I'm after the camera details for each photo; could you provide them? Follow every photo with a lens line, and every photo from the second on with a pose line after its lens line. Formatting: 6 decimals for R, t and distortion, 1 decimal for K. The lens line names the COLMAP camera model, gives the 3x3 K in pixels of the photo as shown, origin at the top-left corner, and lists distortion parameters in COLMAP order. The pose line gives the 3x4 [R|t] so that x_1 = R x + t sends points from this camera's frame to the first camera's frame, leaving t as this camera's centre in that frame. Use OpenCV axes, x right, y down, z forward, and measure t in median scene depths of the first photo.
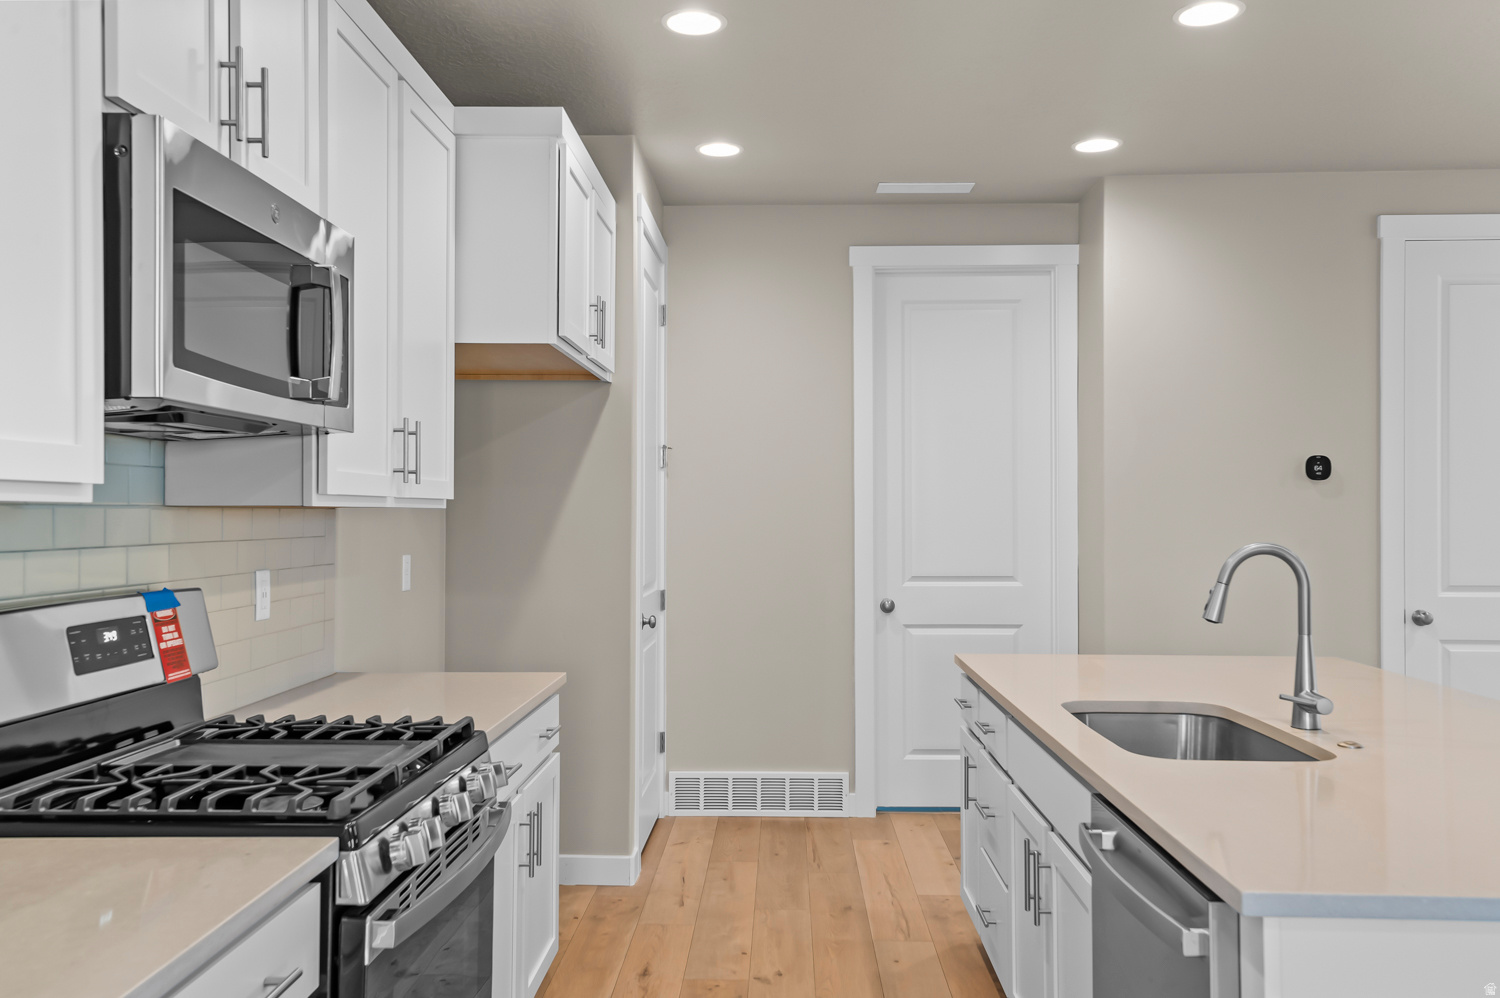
lens RADIAL K [[1223.3, 0, 752.5], [0, 1223.3, 505.2], [0, 0, 1]] dist [0.034172, 0.018816]
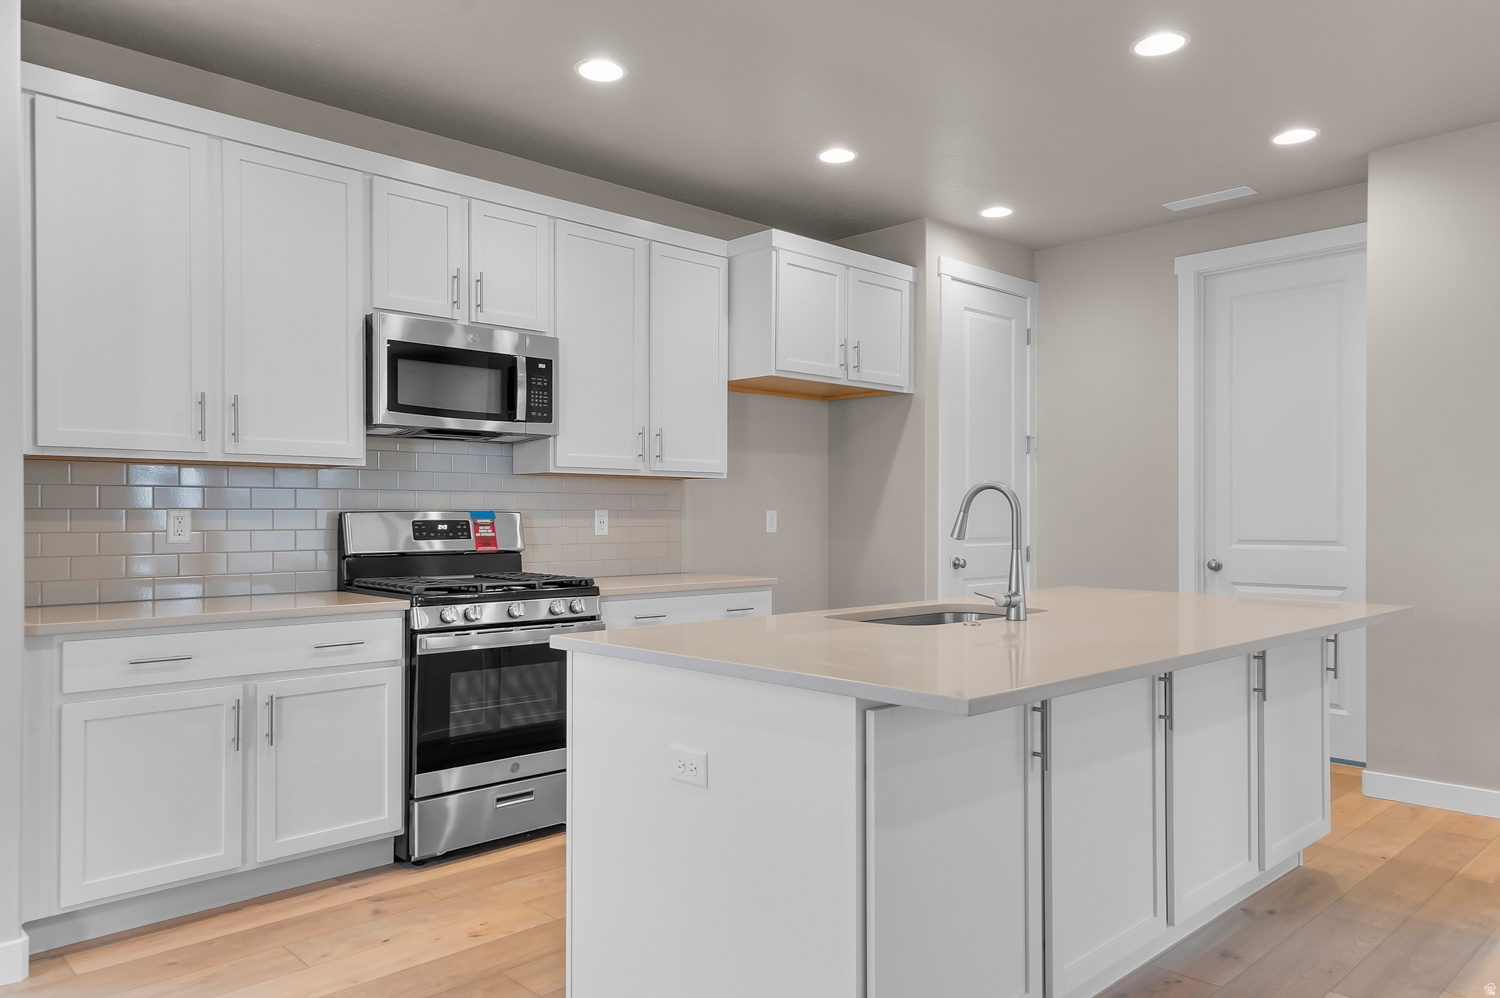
lens RADIAL K [[1024.1, 0, 762.0], [0, 1024.1, 532.8], [0, 0, 1]] dist [0.021266, -0.000565]
pose [[0.716775, 0.011118, -0.697215, 0.921567], [0.004732, 0.999772, 0.020808, 0.057490], [0.697288, -0.018214, 0.716560, 0.019166]]
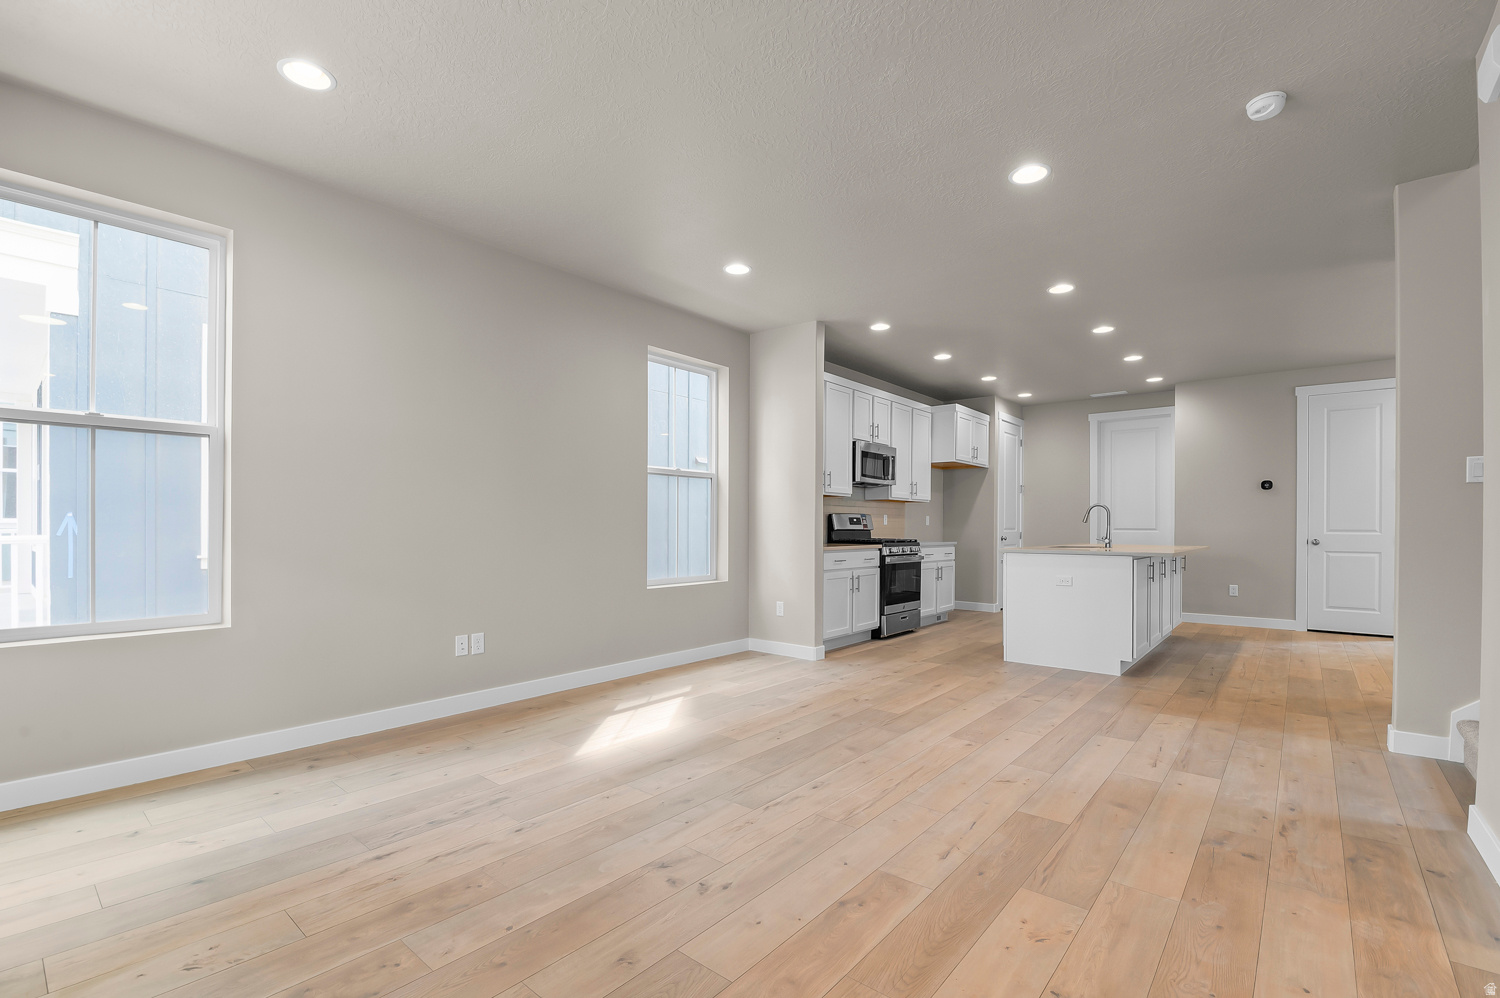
lens RADIAL K [[660.2, 0, 753.9], [0, 660.2, 539.3], [0, 0, 1]] dist [-0.017791, -0.000171]
pose [[0.784511, 0.012535, -0.619988, 0.804895], [0.001439, 0.999756, 0.022034, 0.092840], [0.620113, -0.018178, 0.784302, -1.353512]]
